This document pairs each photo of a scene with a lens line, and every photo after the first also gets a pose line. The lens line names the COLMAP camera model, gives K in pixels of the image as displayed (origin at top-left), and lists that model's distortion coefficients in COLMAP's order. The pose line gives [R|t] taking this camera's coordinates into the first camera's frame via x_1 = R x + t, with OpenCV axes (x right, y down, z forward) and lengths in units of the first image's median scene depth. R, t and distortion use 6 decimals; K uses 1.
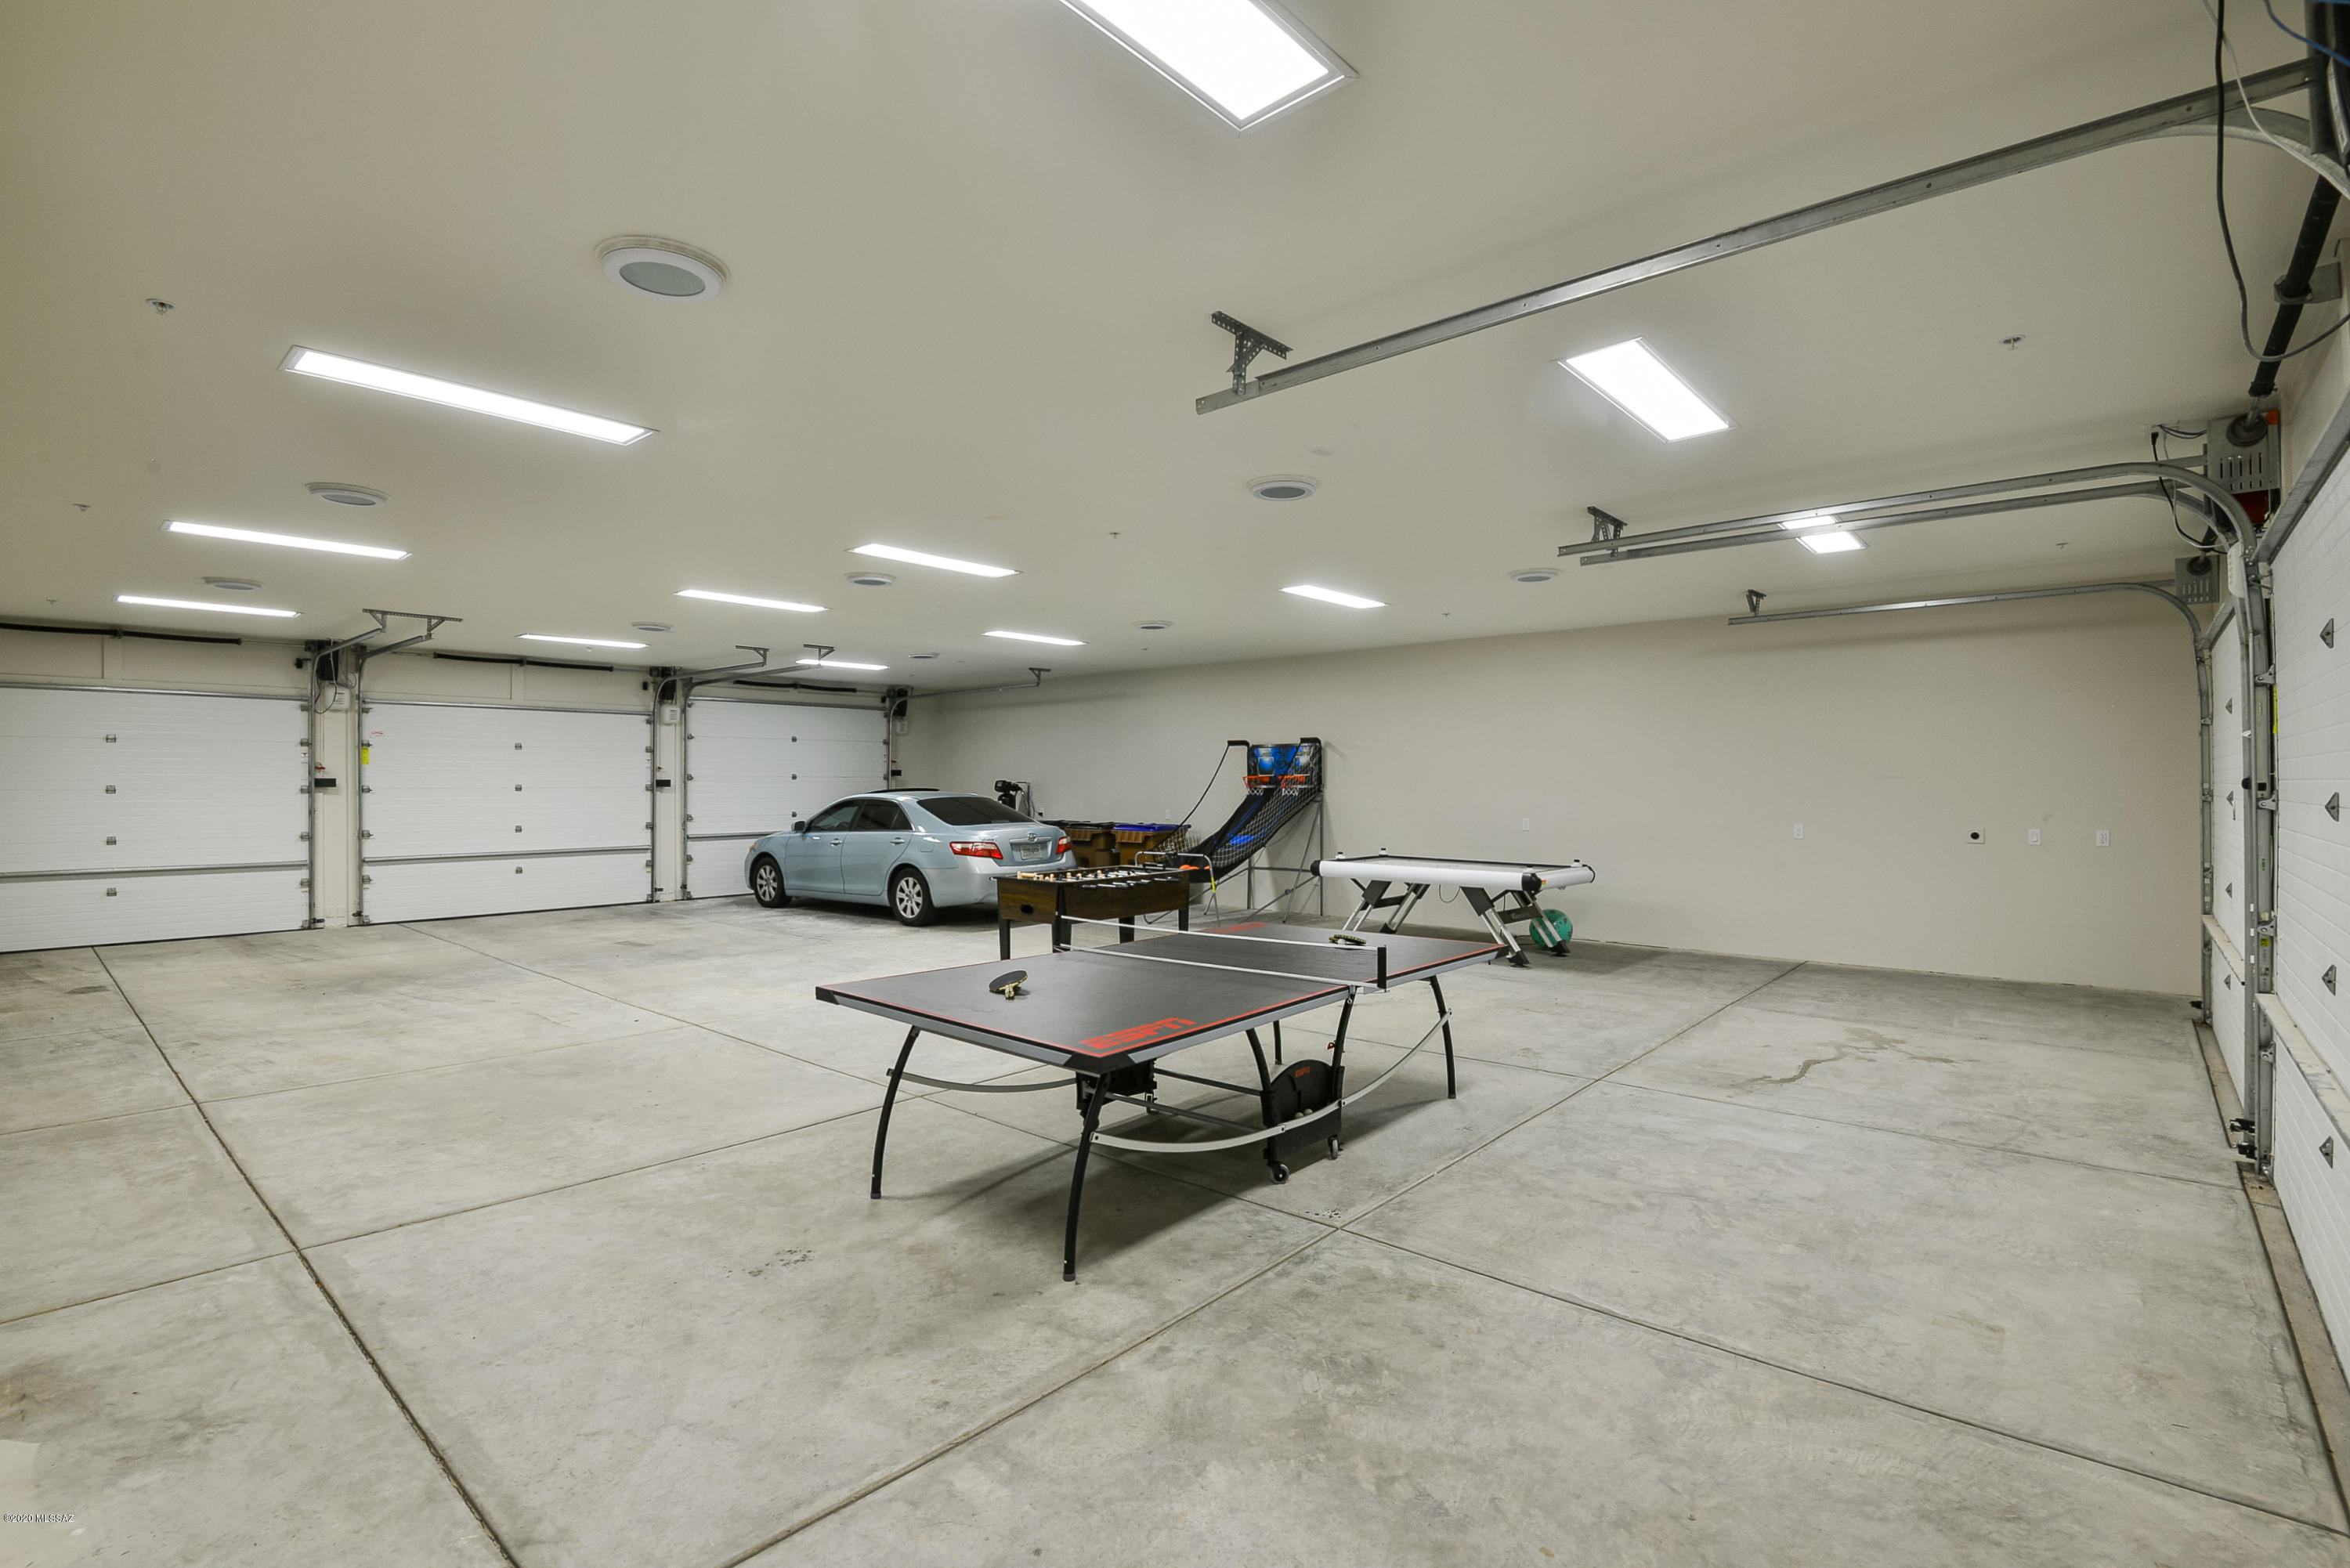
lens RADIAL K [[1100.7, 0, 1172.5], [0, 1100.7, 777.5], [0, 0, 1]] dist [-0.003056, -0.010823]
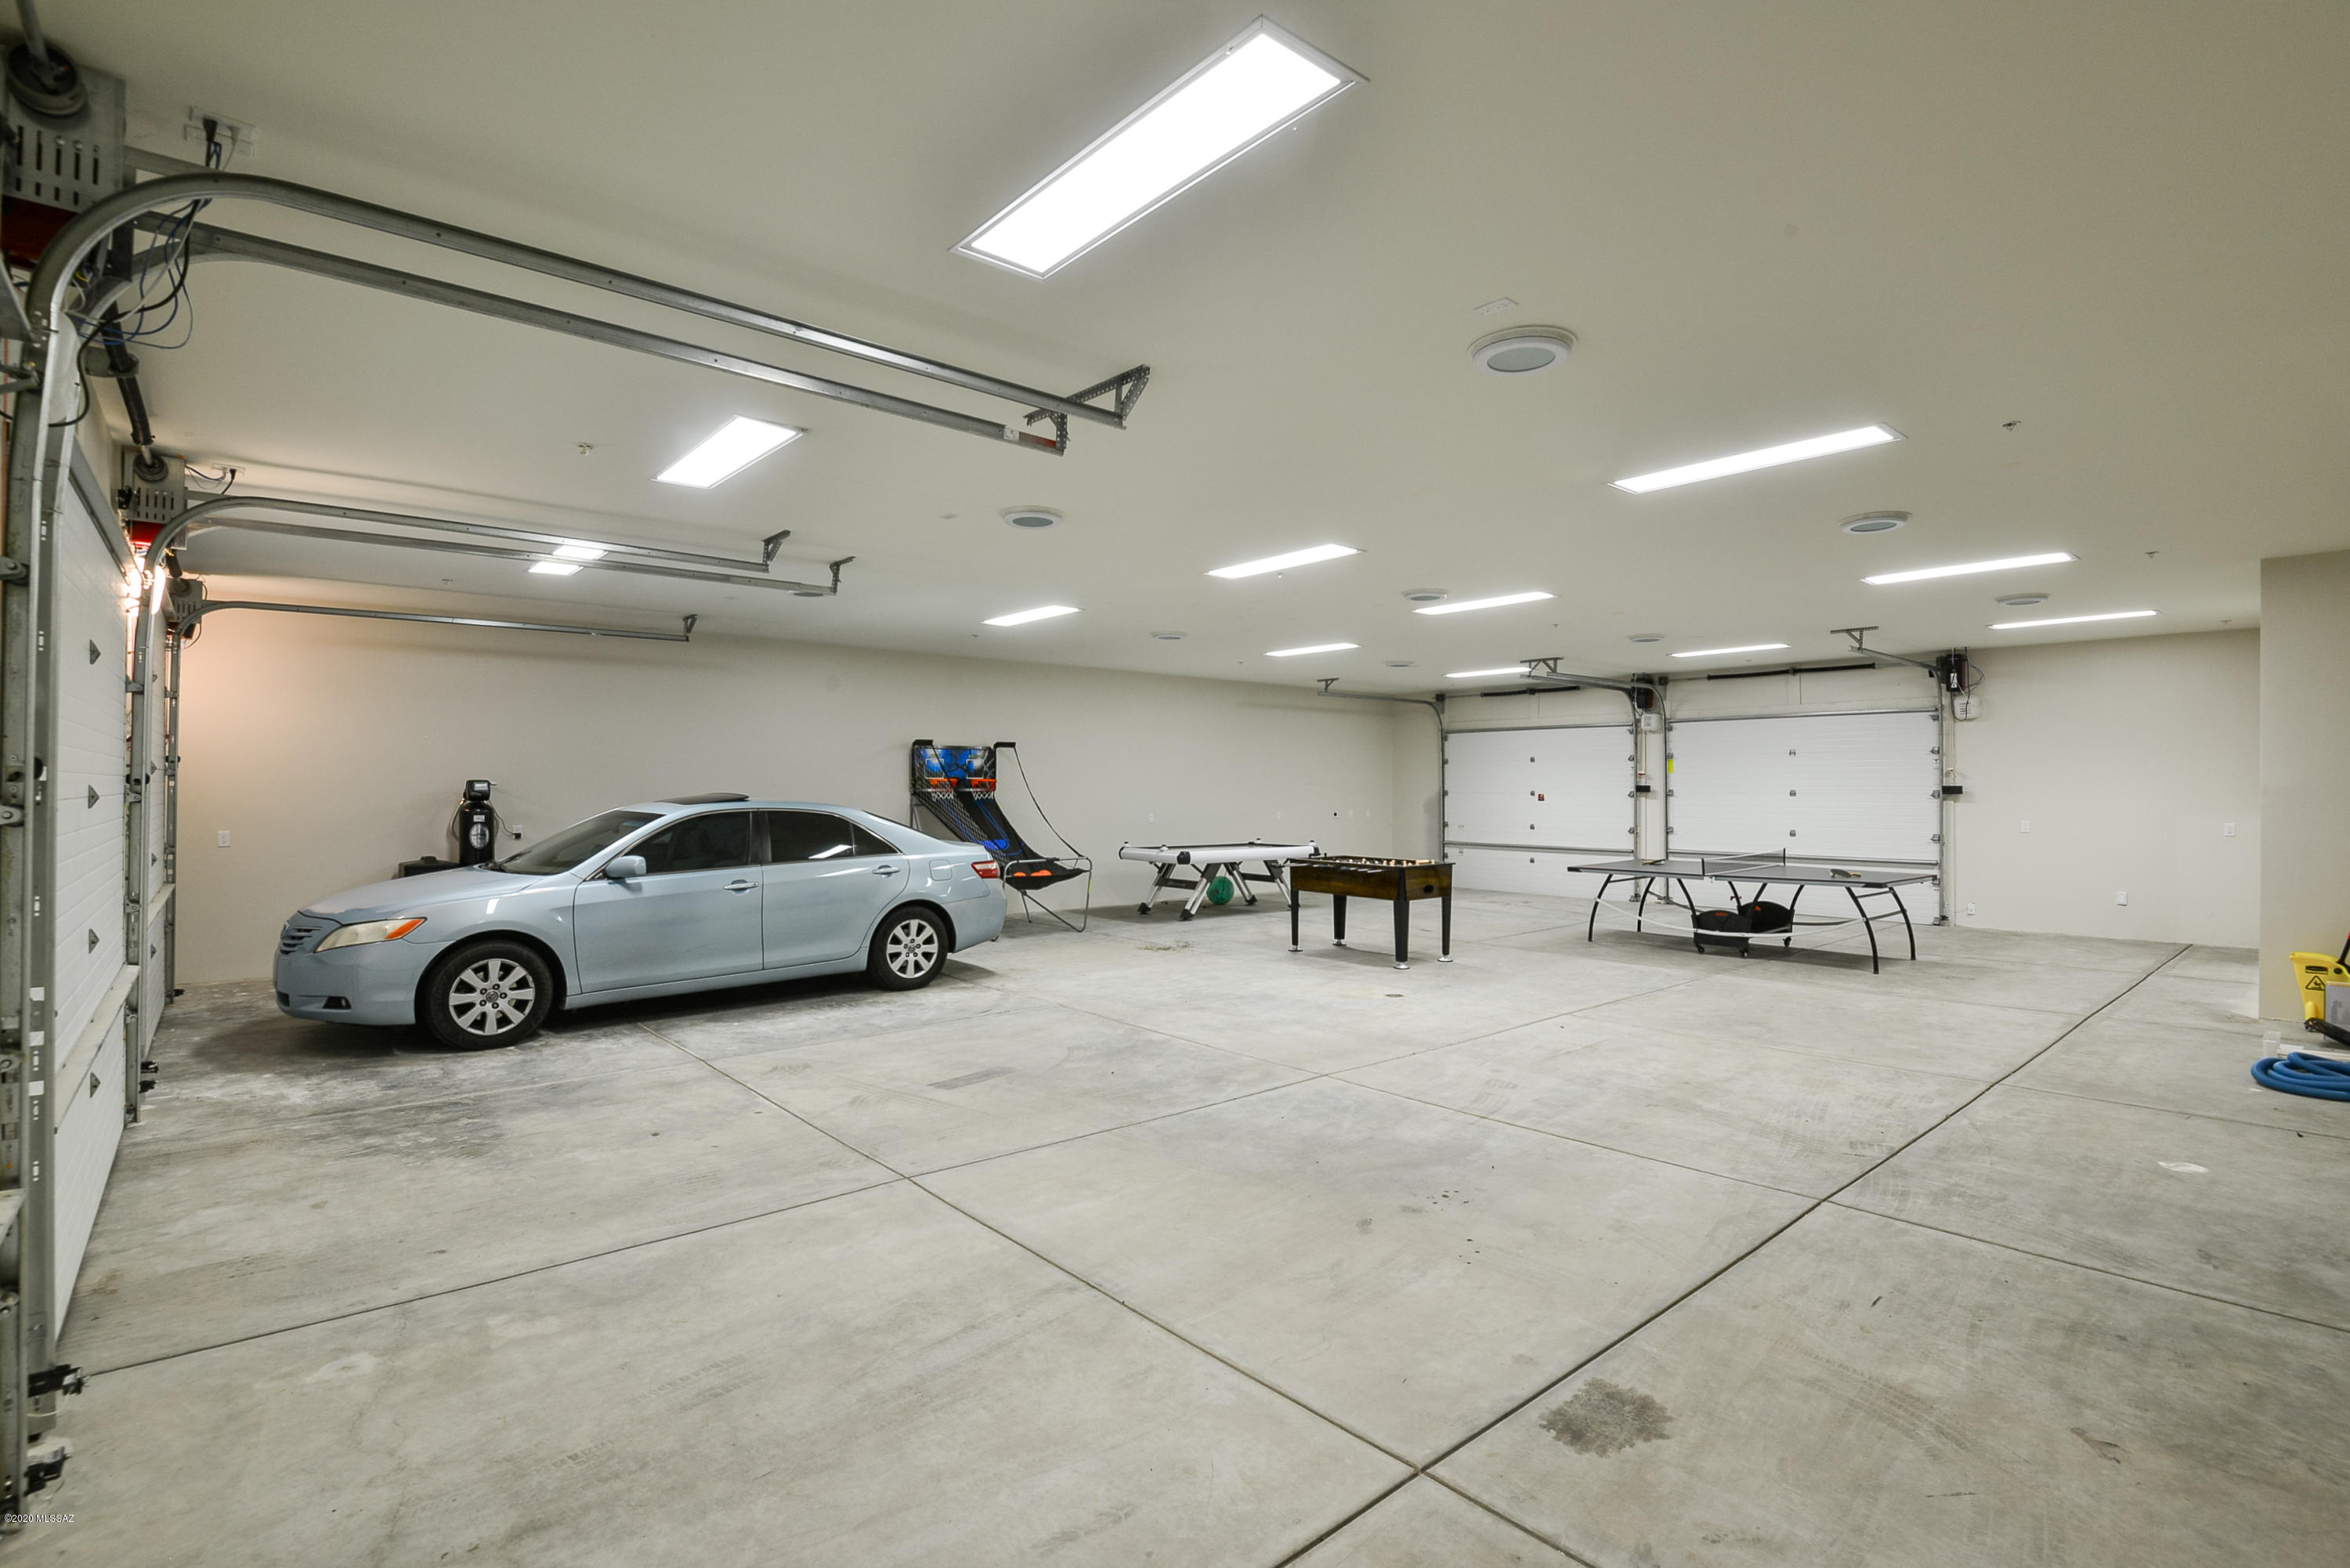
lens RADIAL K [[1100.7, 0, 1172.5], [0, 1100.7, 777.5], [0, 0, 1]] dist [-0.003056, -0.010823]
pose [[0.142096, 0.008972, 0.989812, -2.176459], [-0.008229, 0.999935, -0.007883, 0.009034], [-0.989819, -0.007025, 0.142161, 1.762222]]
